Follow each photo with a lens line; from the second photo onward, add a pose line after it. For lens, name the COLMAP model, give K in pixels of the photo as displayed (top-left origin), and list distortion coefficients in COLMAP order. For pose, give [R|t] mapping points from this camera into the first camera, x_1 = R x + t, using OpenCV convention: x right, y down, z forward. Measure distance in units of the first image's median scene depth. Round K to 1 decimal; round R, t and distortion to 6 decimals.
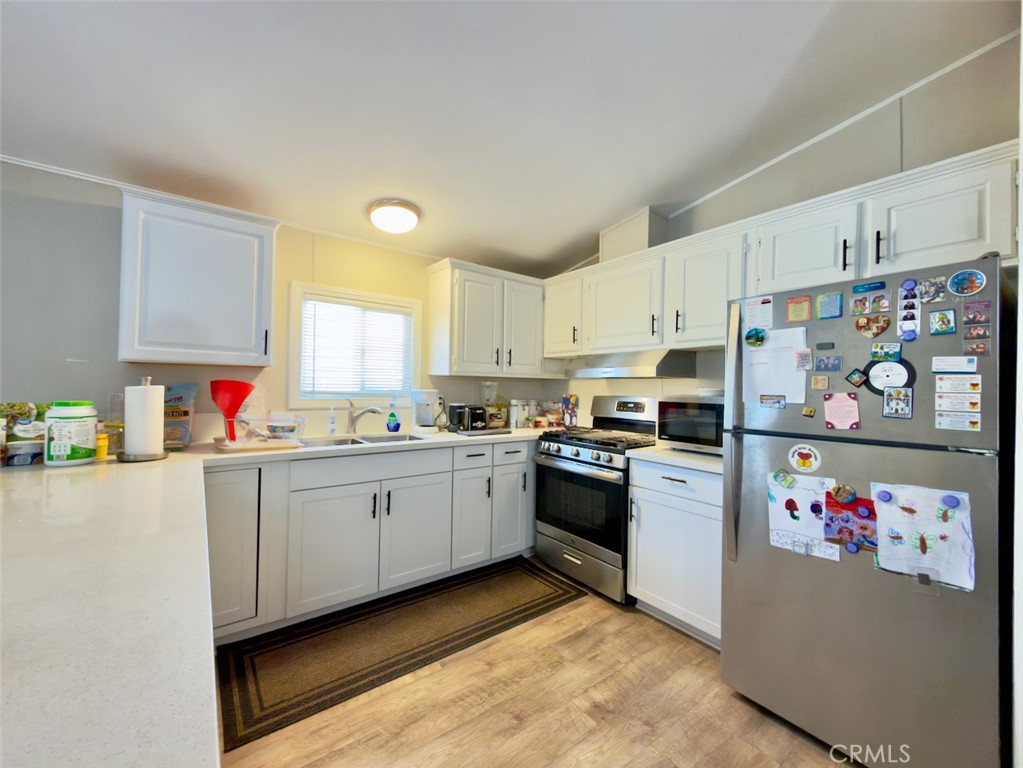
lens RADIAL K [[408.3, 0, 507.2], [0, 408.3, 384.3], [0, 0, 1]] dist [0.000474, -0.000457]
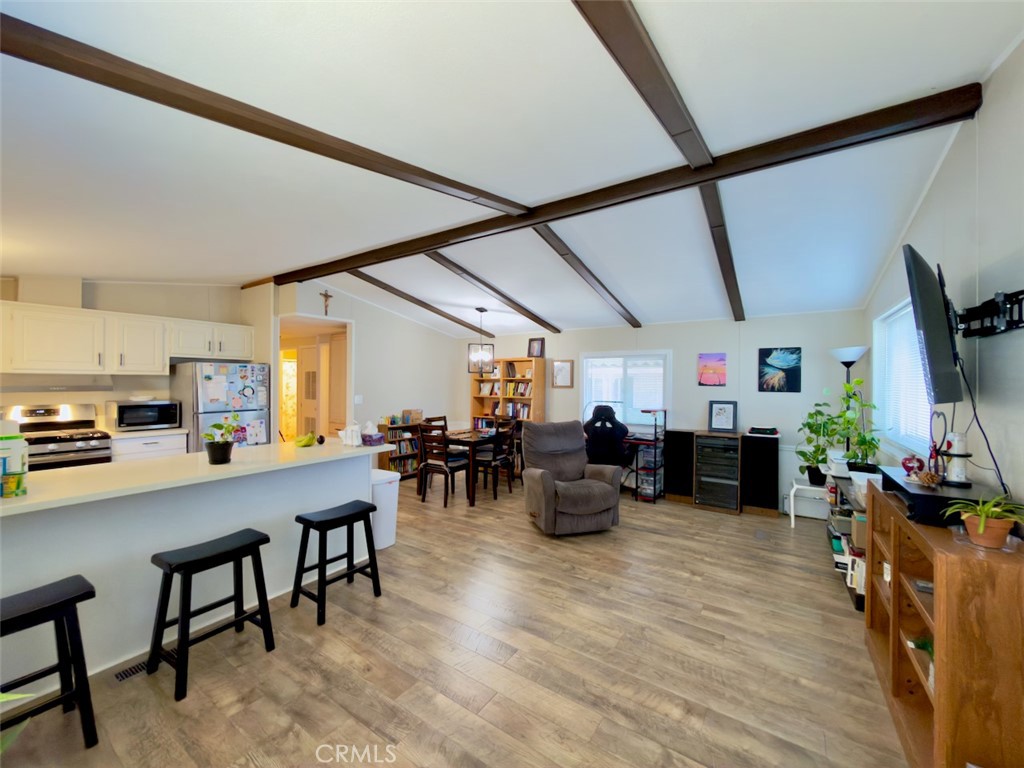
lens RADIAL K [[411.5, 0, 515.2], [0, 411.5, 382.3], [0, 0, 1]] dist [0.001185, -0.000304]
pose [[-0.349979, -0.018606, 0.936573, -2.046566], [-0.014868, 0.999787, 0.014305, -0.118127], [-0.936640, -0.008919, -0.350181, 0.036989]]
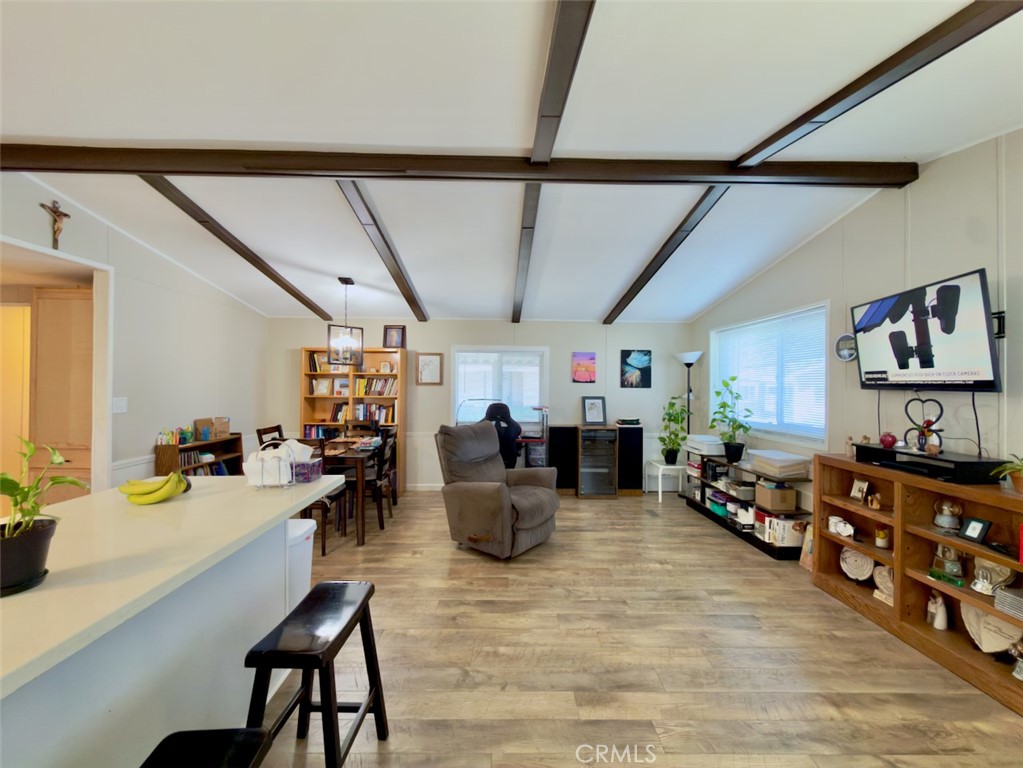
lens RADIAL K [[408.3, 0, 515.5], [0, 408.3, 383.9], [0, 0, 1]] dist [0.000474, -0.000457]
pose [[-0.823714, -0.024804, 0.566463, -1.301981], [-0.024658, 0.999665, 0.007916, -0.082727], [-0.566469, -0.007447, -0.824049, 0.469364]]
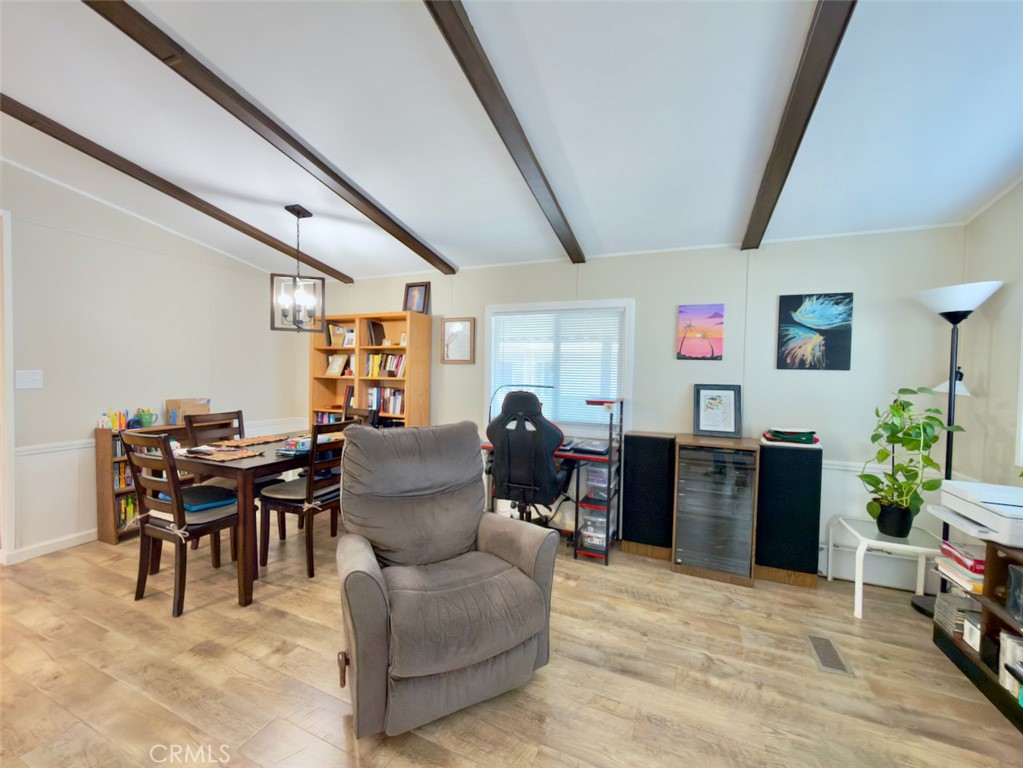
lens RADIAL K [[408.3, 0, 513.9], [0, 408.3, 382.7], [0, 0, 1]] dist [0.000474, -0.000457]
pose [[-0.513351, -0.052560, 0.856568, -1.101325], [-0.028781, 0.998616, 0.044027, -0.043914], [-0.857696, -0.002051, -0.514153, -0.585898]]
